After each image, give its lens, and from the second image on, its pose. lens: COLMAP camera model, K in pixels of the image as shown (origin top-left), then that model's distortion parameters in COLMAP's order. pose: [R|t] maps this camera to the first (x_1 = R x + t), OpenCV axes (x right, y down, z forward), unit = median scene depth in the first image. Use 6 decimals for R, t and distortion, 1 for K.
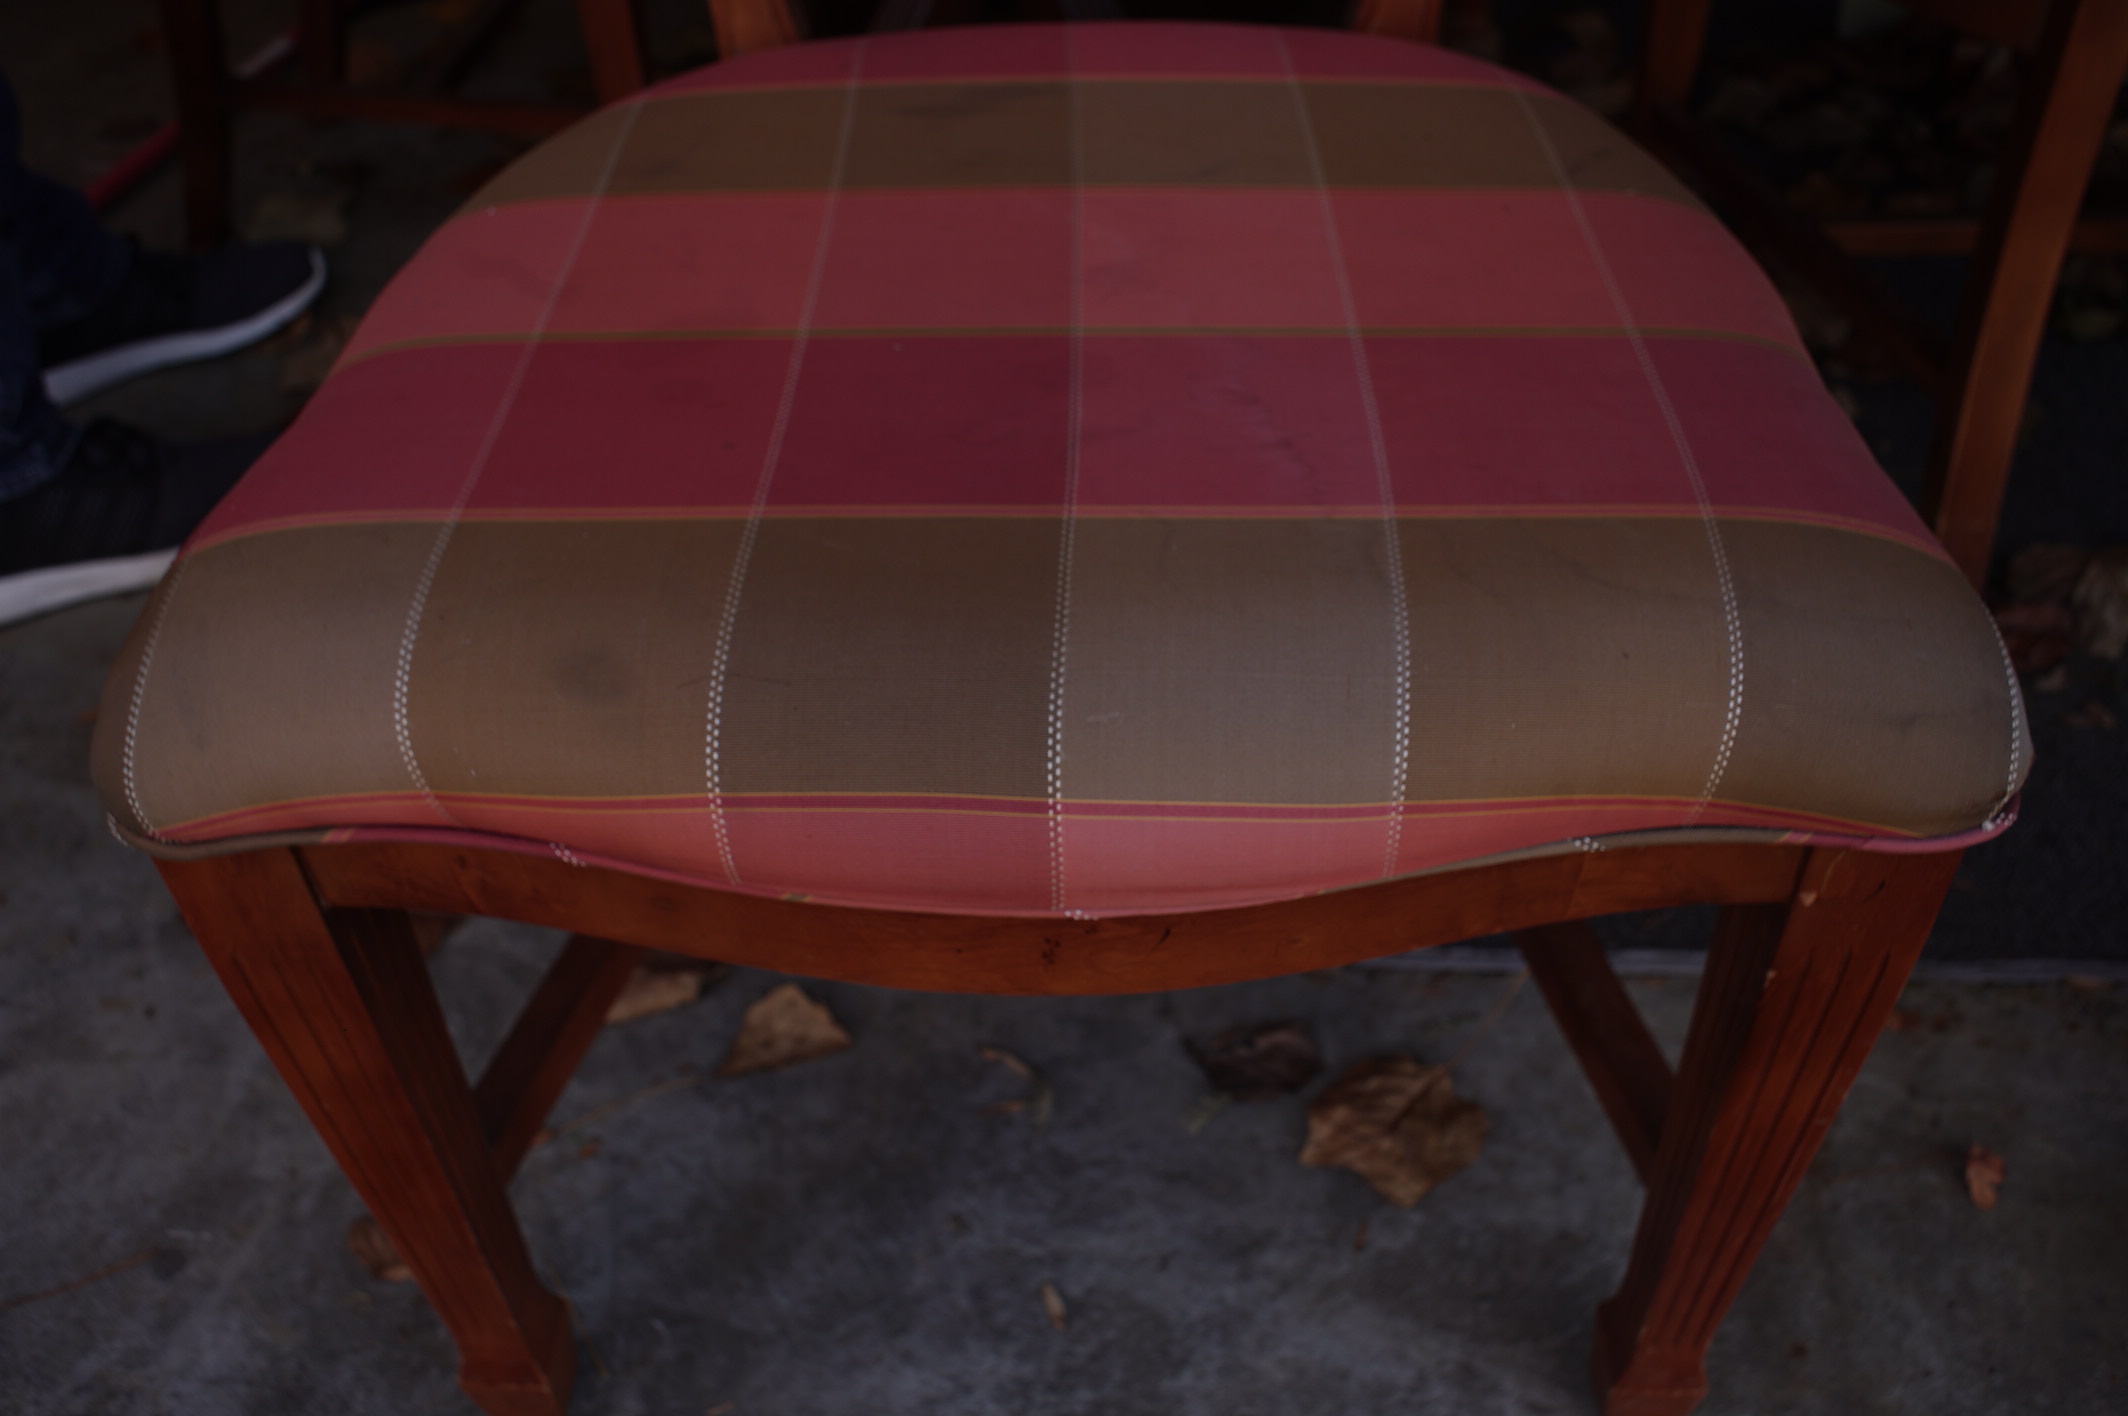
lens RADIAL K [[1794.3, 0, 1086.4], [0, 1794.3, 705.1], [0, 0, 1]] dist [-0.129316, 0.111346]
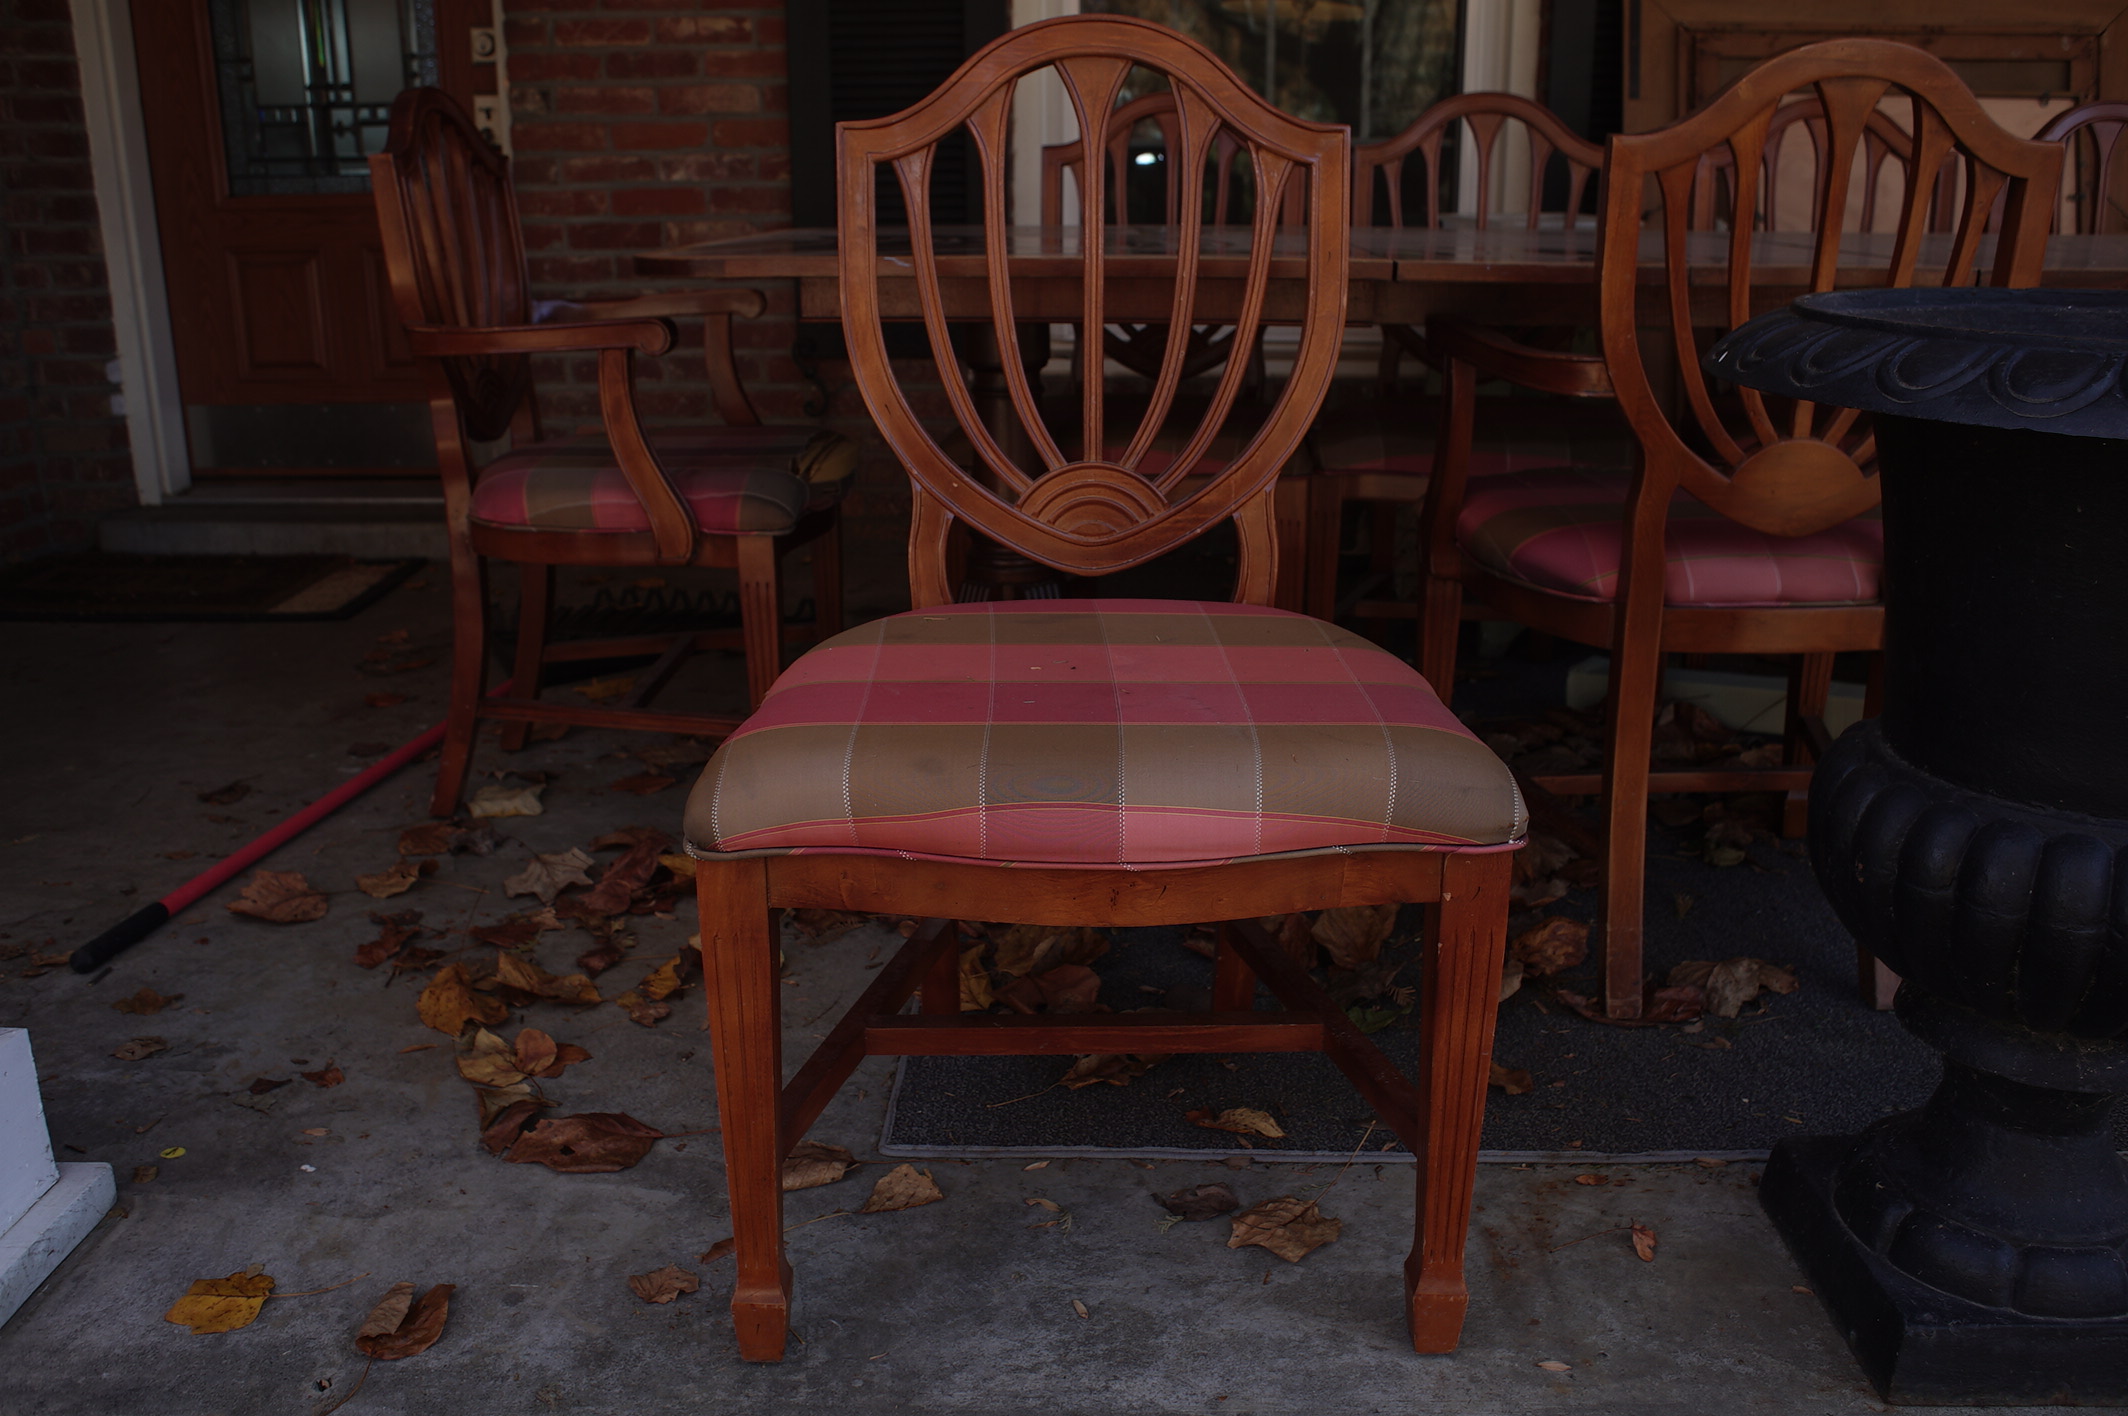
lens RADIAL K [[1794.3, 0, 1086.4], [0, 1794.3, 705.1], [0, 0, 1]] dist [-0.129316, 0.111346]
pose [[0.998530, 0.017669, 0.051238, -0.104024], [0.006189, 0.902013, -0.431664, 0.529797], [-0.053844, 0.431347, 0.900578, -0.688783]]
